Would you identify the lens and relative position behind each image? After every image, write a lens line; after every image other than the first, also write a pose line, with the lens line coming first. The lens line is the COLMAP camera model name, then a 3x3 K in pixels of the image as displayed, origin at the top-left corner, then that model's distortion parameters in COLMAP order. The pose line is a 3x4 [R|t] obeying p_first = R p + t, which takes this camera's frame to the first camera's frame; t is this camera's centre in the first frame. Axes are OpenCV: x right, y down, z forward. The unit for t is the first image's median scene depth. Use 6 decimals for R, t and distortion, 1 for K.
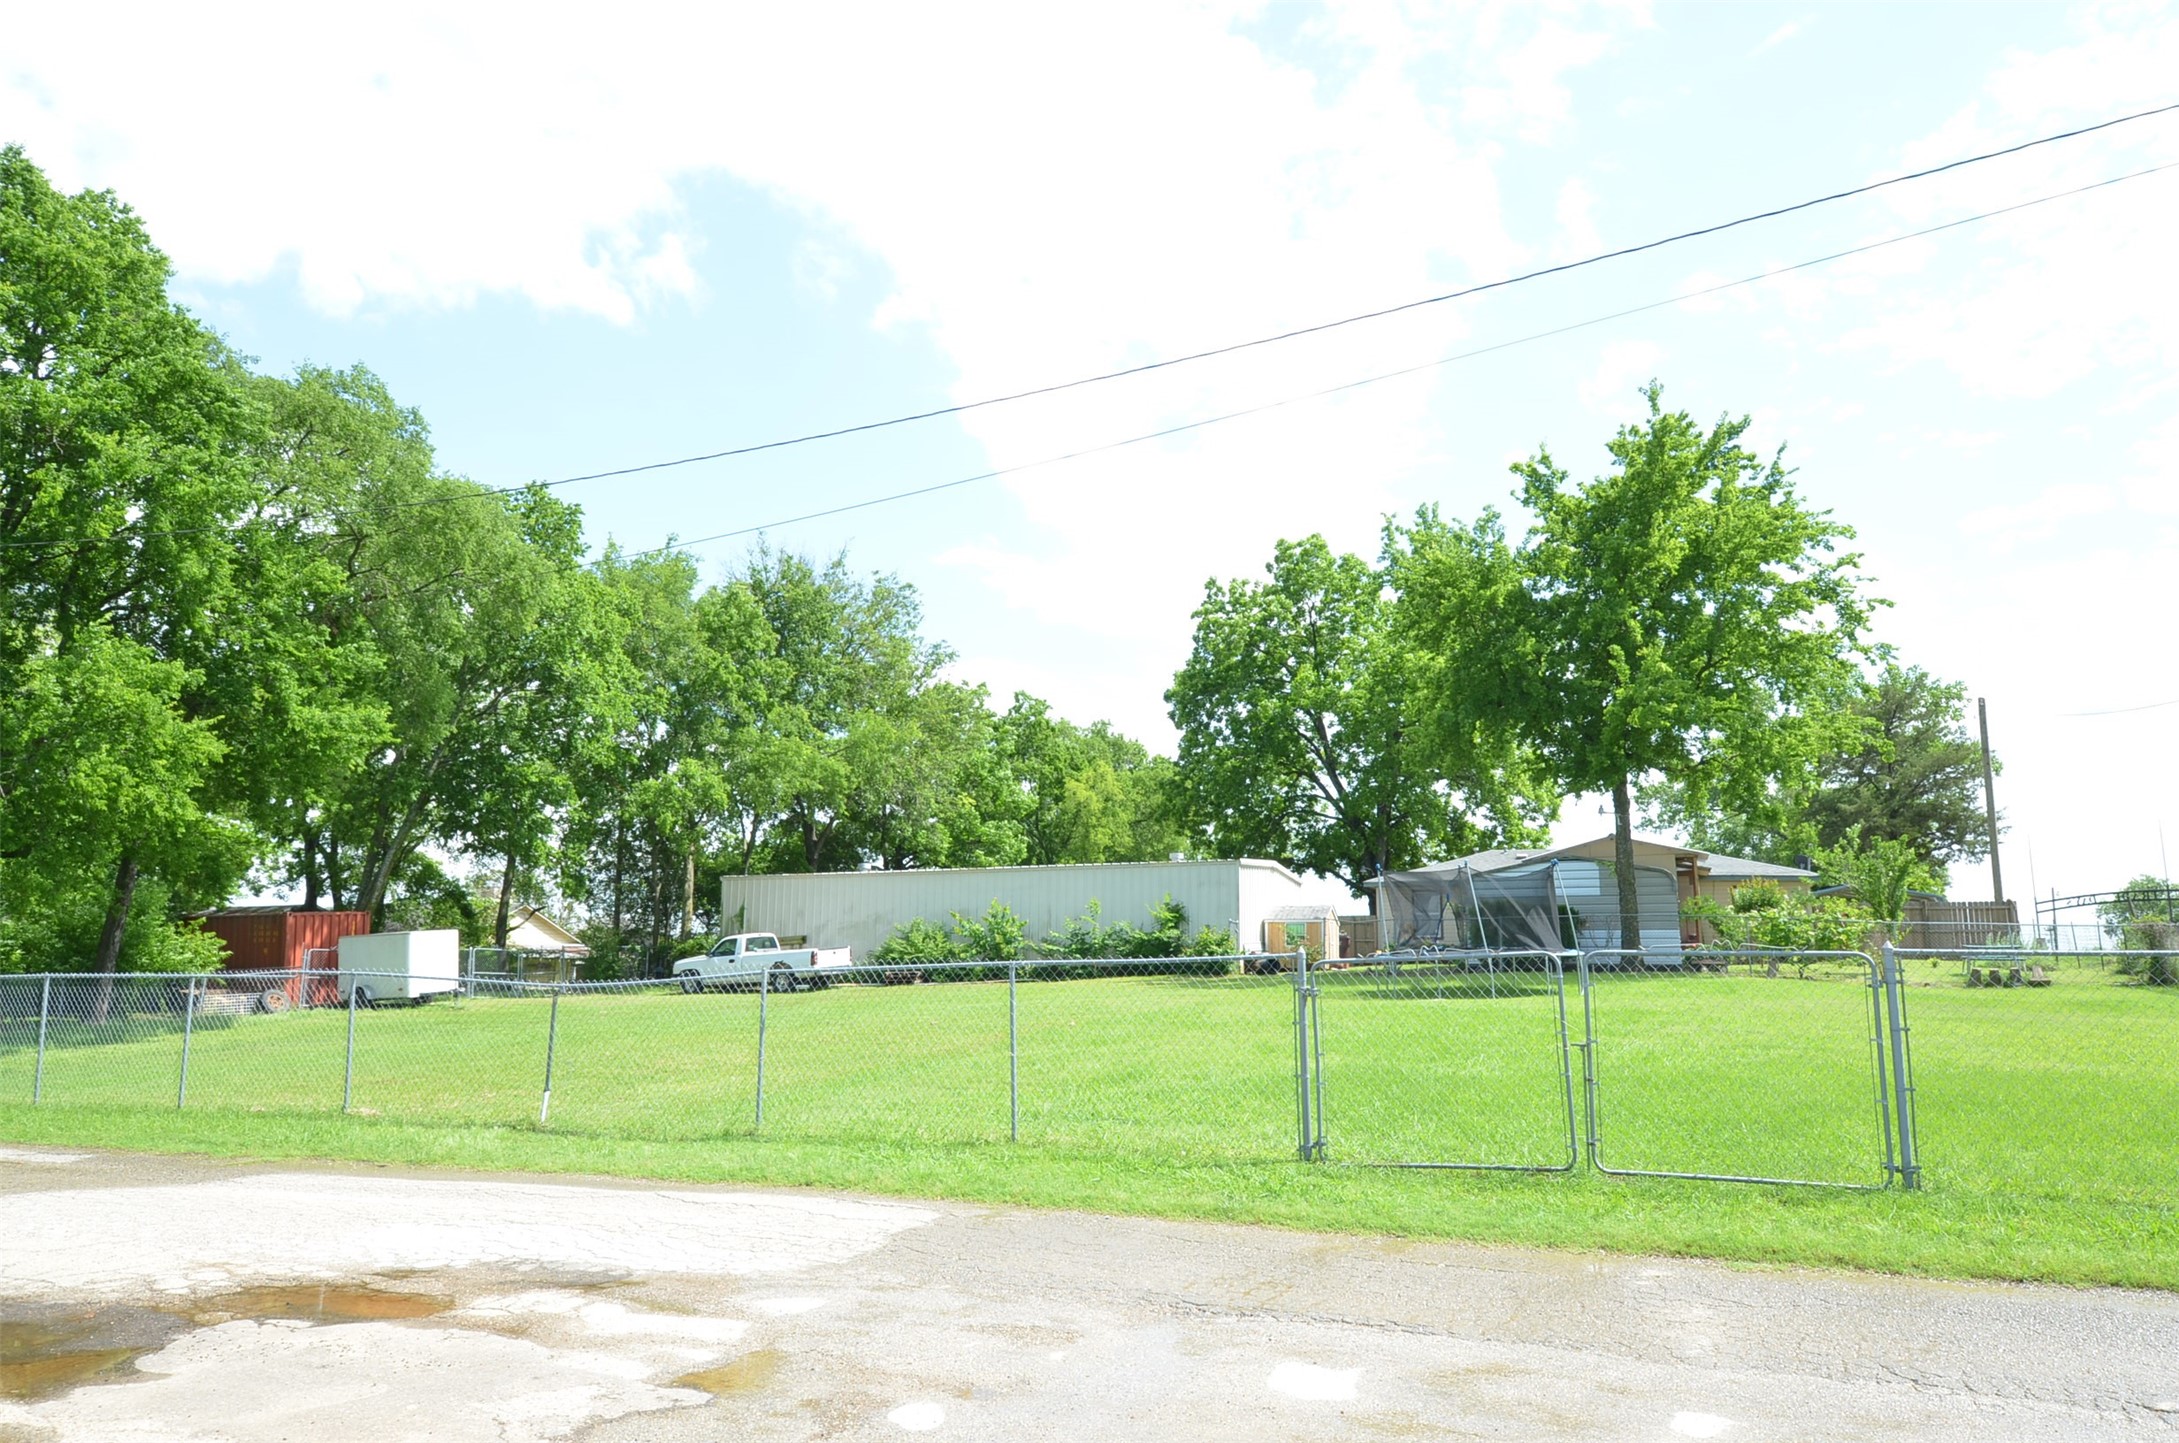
lens RADIAL K [[1378.3, 0, 1090.5], [0, 1378.3, 744.7], [0, 0, 1]] dist [0.038389, -0.020686]
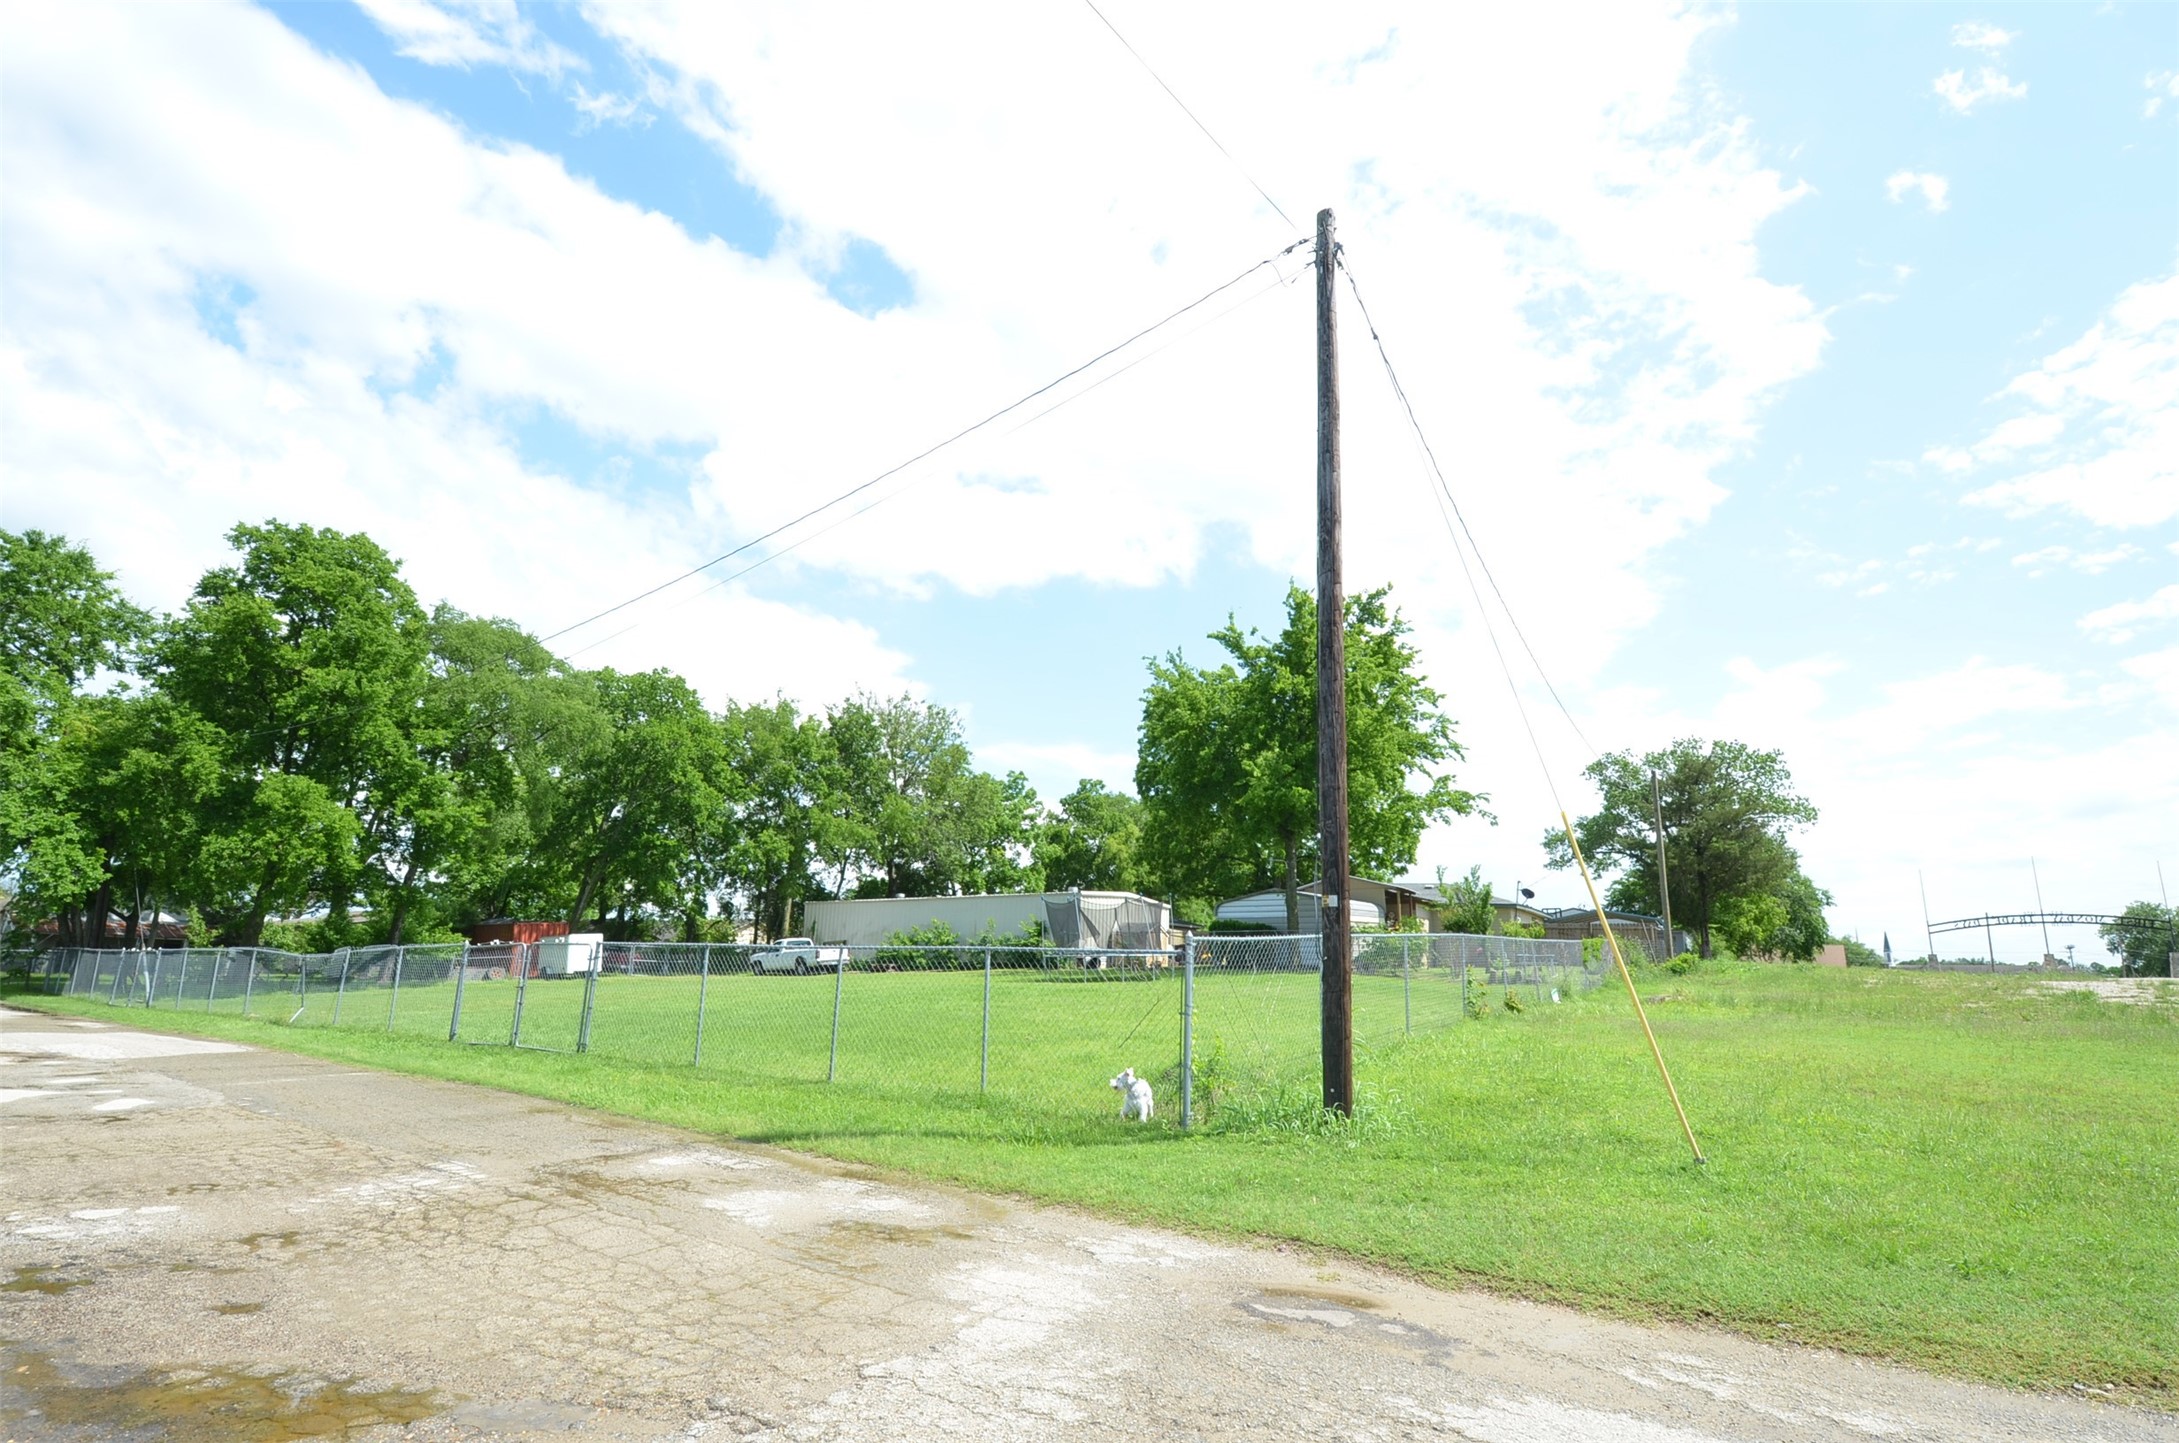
lens RADIAL K [[1003.6, 0, 1100.7], [0, 1003.6, 738.9], [0, 0, 1]] dist [0.003391, -0.009908]
pose [[0.973149, -0.037403, -0.227119, 0.397703], [0.022170, 0.997352, -0.069259, -0.008248], [0.229108, 0.062364, 0.971401, -0.076177]]
